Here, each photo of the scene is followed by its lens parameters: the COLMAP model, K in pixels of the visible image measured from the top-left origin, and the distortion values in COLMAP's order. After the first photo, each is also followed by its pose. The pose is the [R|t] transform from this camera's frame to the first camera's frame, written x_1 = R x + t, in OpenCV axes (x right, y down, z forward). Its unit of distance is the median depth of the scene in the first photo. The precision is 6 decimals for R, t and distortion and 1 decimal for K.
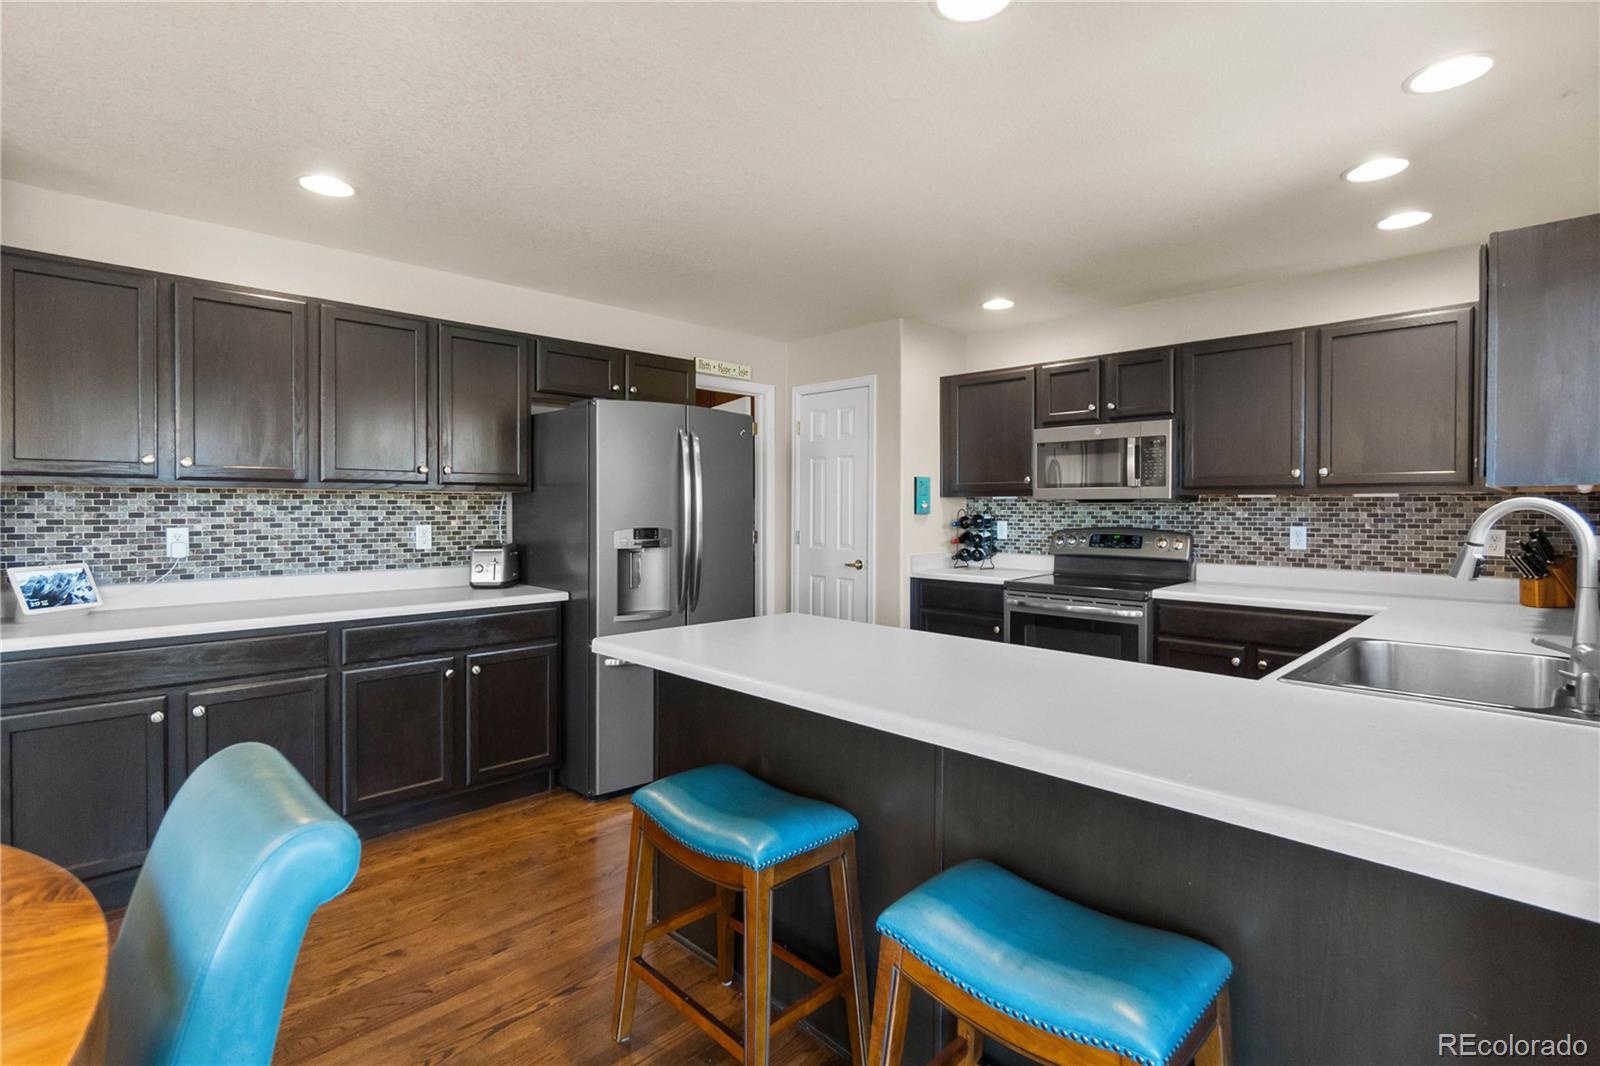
lens RADIAL K [[782.1, 0, 798.1], [0, 782.1, 513.2], [0, 0, 1]] dist [-0.001086, 0.000609]
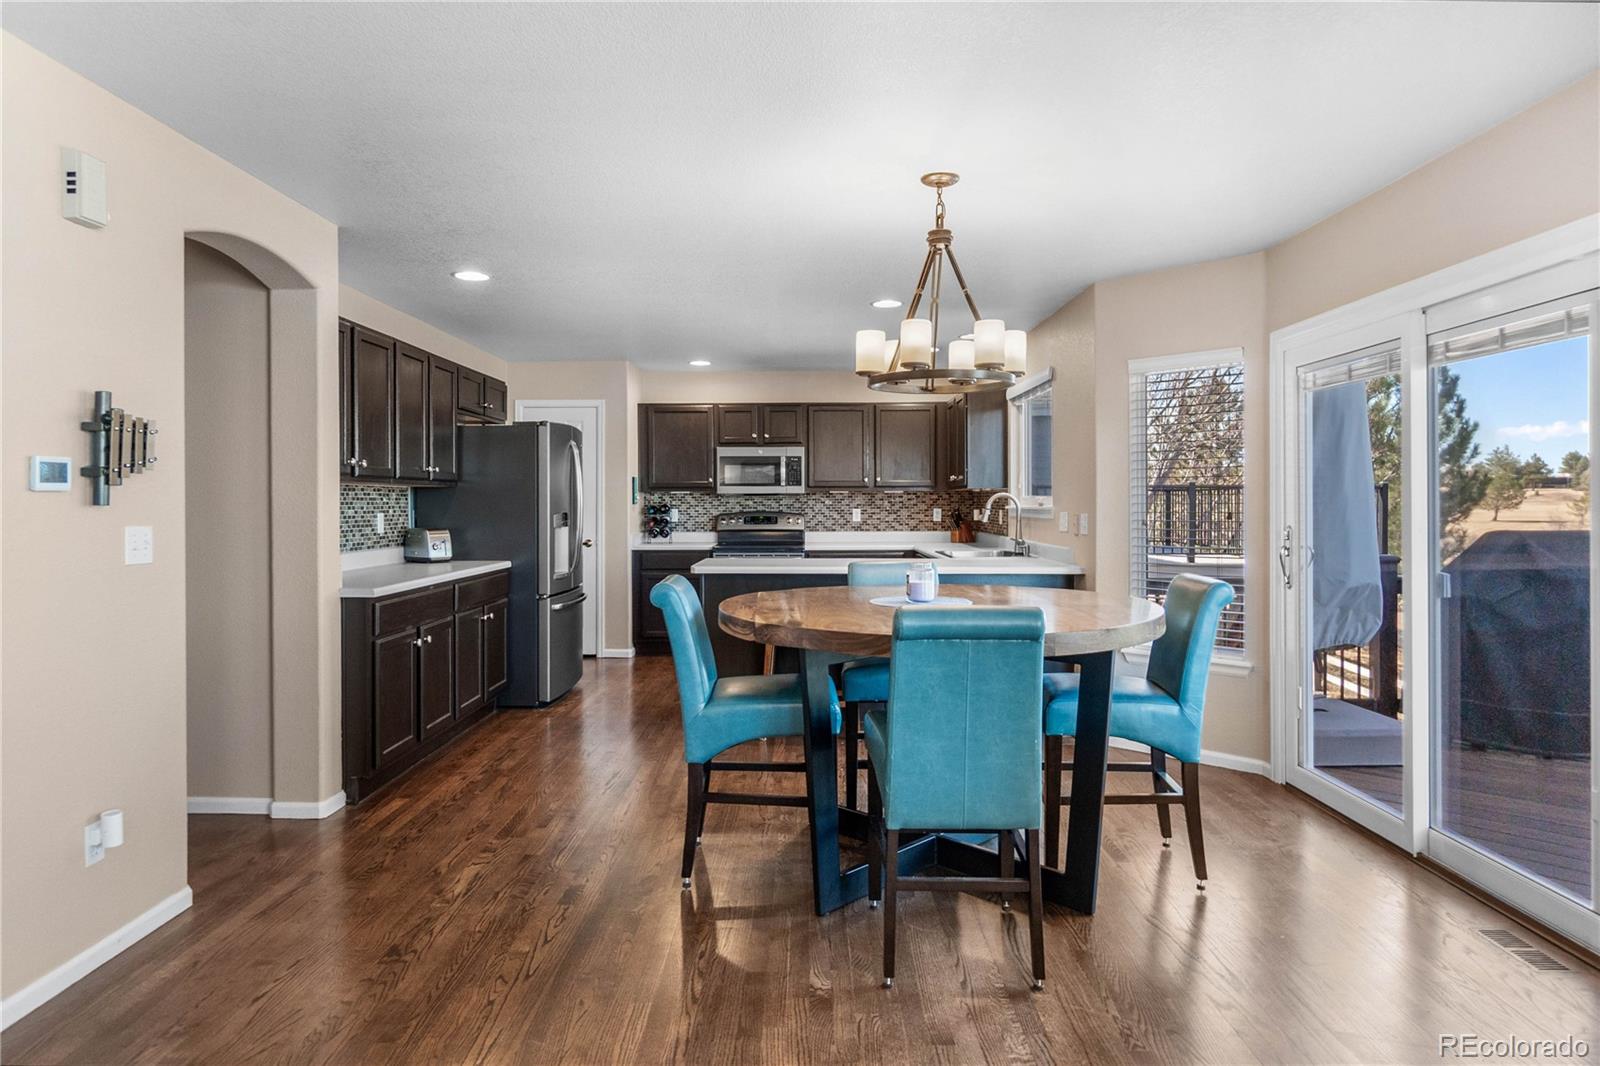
lens RADIAL K [[961.9, 0, 793.9], [0, 961.9, 505.2], [0, 0, 1]] dist [-0.002531, 0.004885]
pose [[0.713161, -0.005645, 0.700978, -1.060505], [0.010314, 0.999944, -0.002440, 0.012871], [-0.700924, 0.008970, 0.713179, -0.506065]]
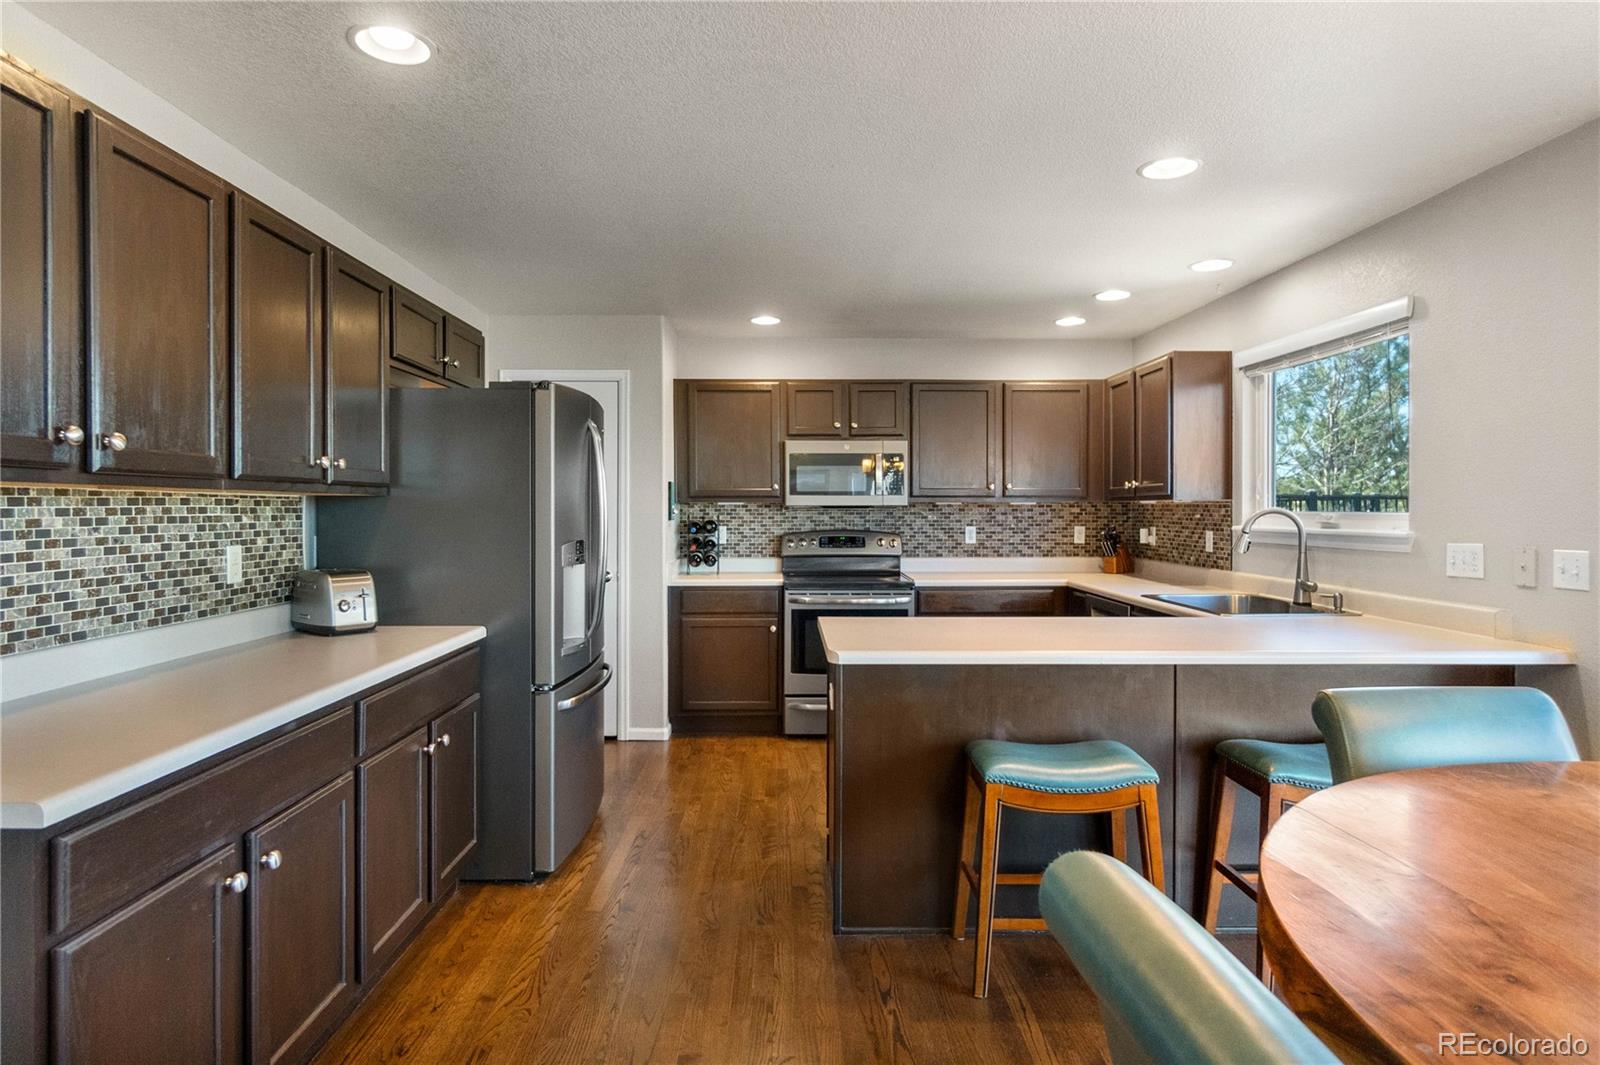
lens RADIAL K [[895.4, 0, 799.3], [0, 895.4, 516.2], [0, 0, 1]] dist [-0.001198, 0.002817]
pose [[0.691885, -0.007698, 0.721966, -0.684833], [0.007880, 0.999964, 0.003110, -0.007669], [-0.721964, 0.003538, 0.691921, 0.157966]]
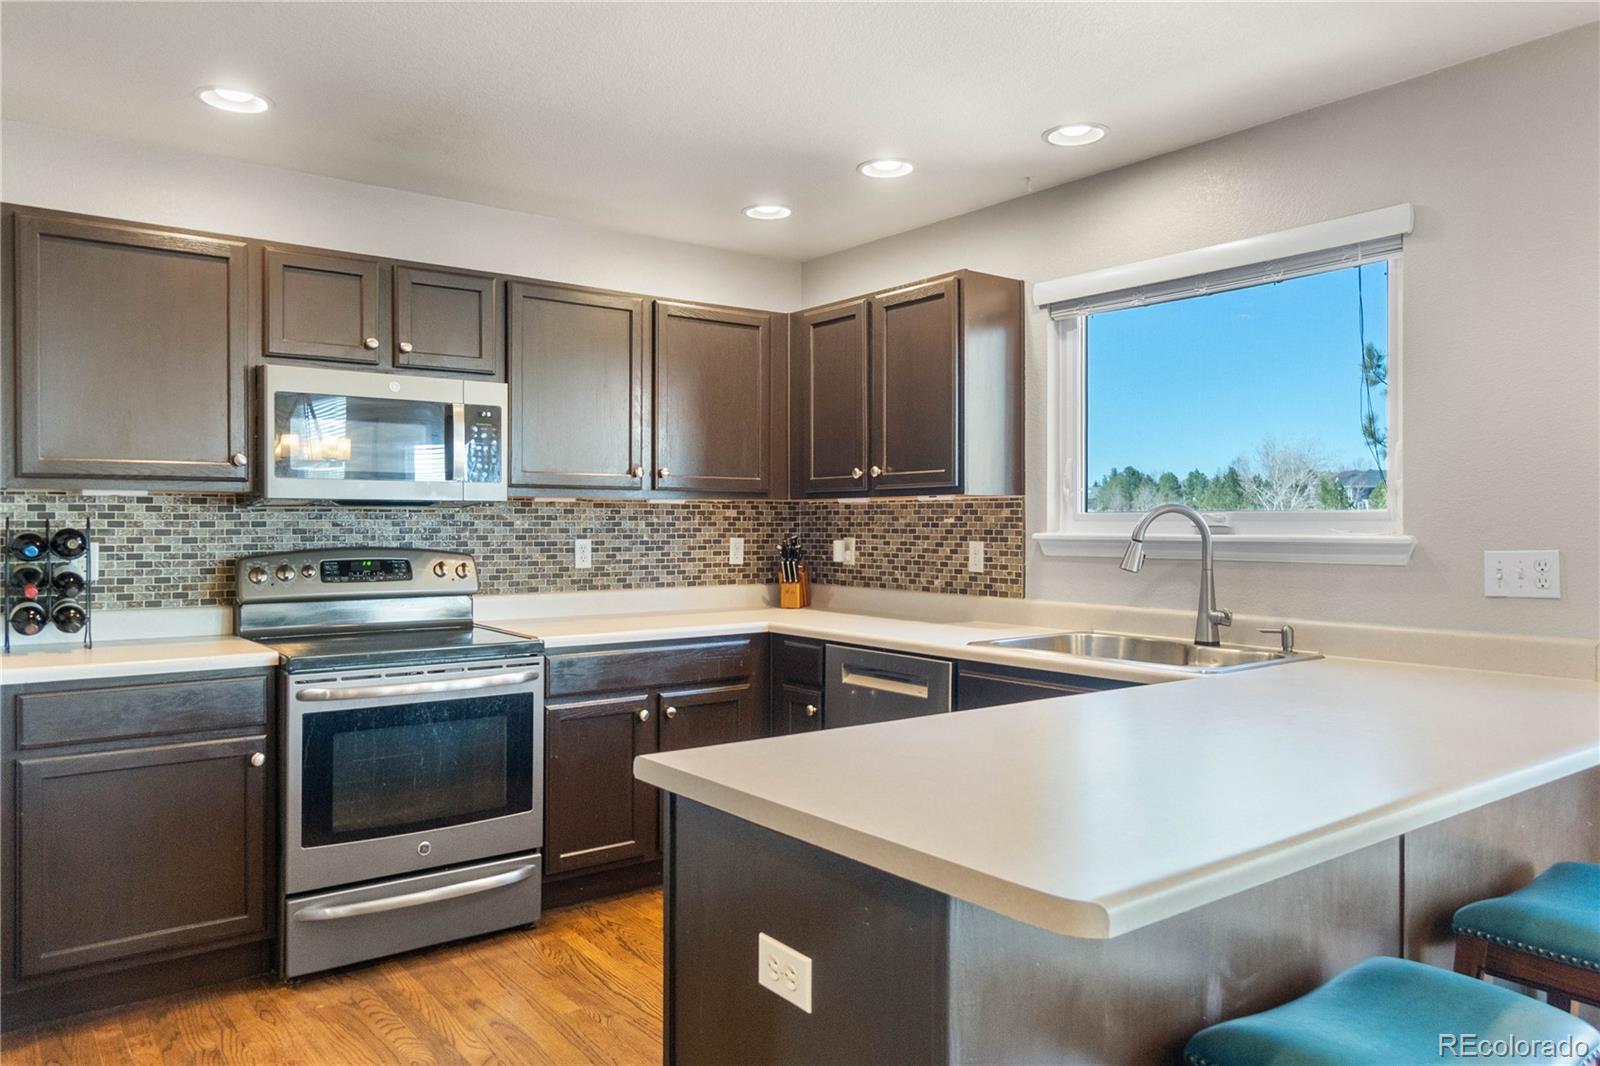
lens RADIAL K [[1103.4, 0, 801.3], [0, 1103.4, 528.4], [0, 0, 1]] dist [-0.002426, -0.004031]
pose [[0.129650, -0.004943, 0.991548, -0.453602], [0.008162, 0.999959, 0.003918, 0.003470], [-0.991526, 0.007585, 0.129685, 0.653632]]
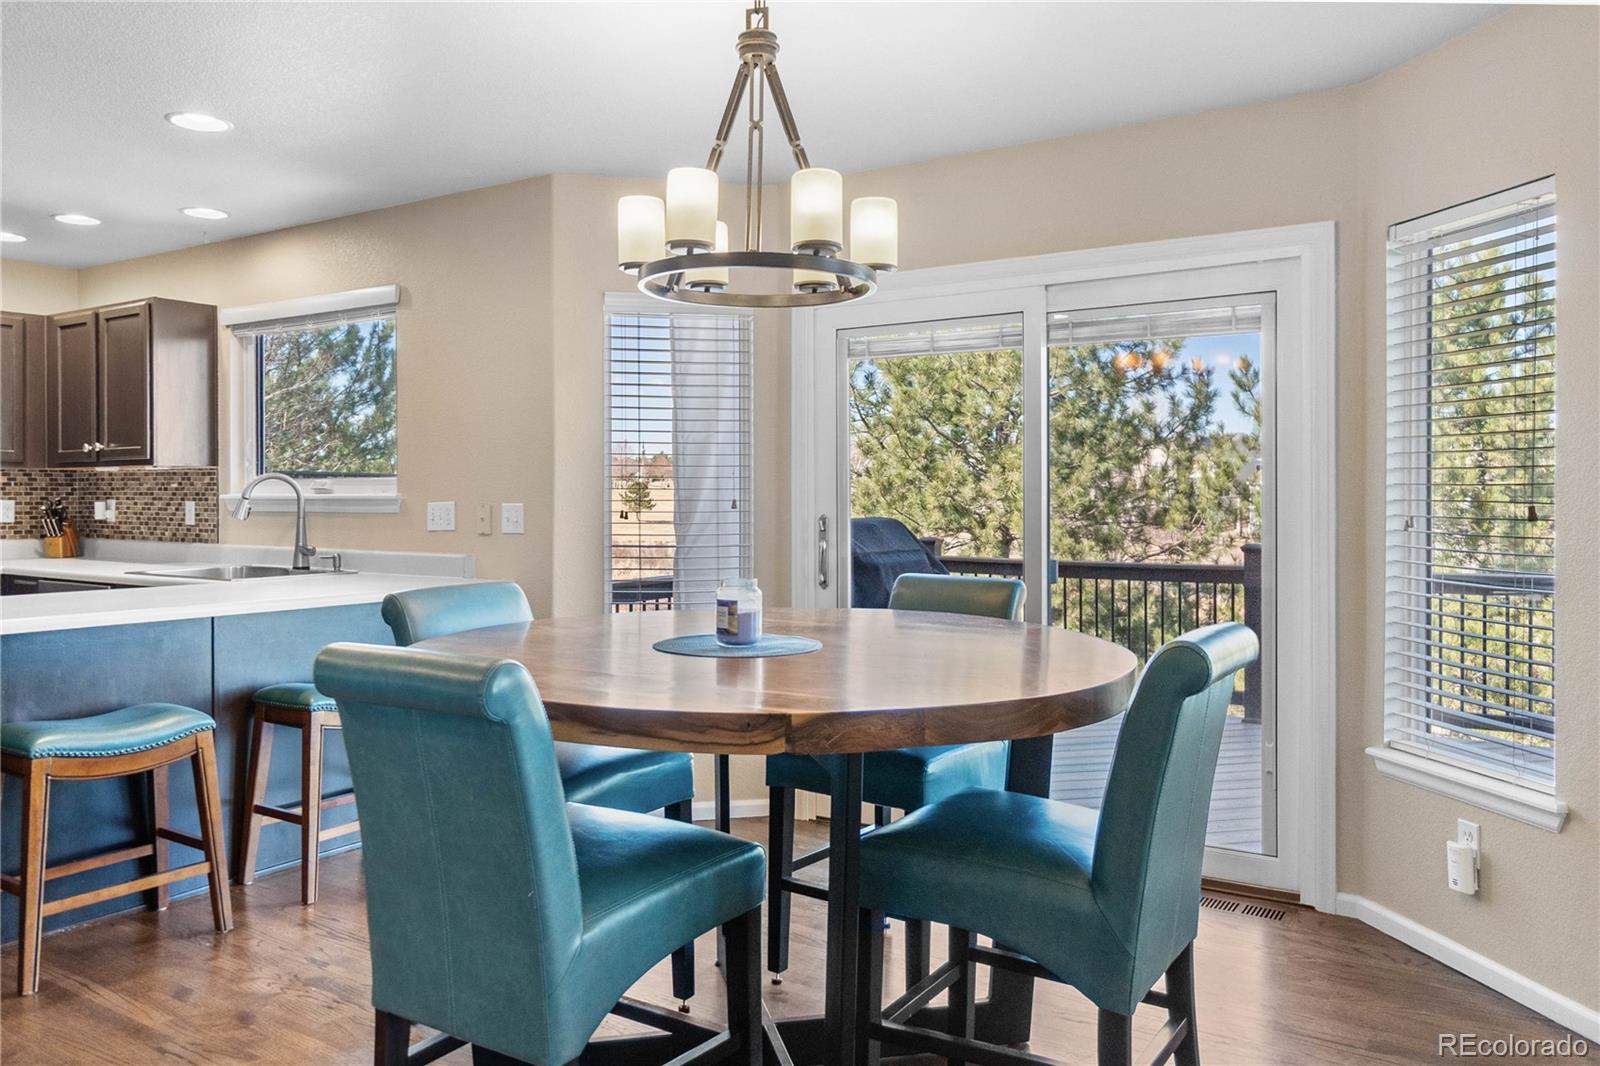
lens RADIAL K [[1160.8, 0, 805.1], [0, 1160.8, 502.0], [0, 0, 1]] dist [-0.008651, -0.003028]
pose [[-0.221863, -0.006392, 0.975057, -0.985705], [0.008738, 0.999925, 0.008544, 0.017312], [-0.975039, 0.010415, -0.221791, 0.179005]]
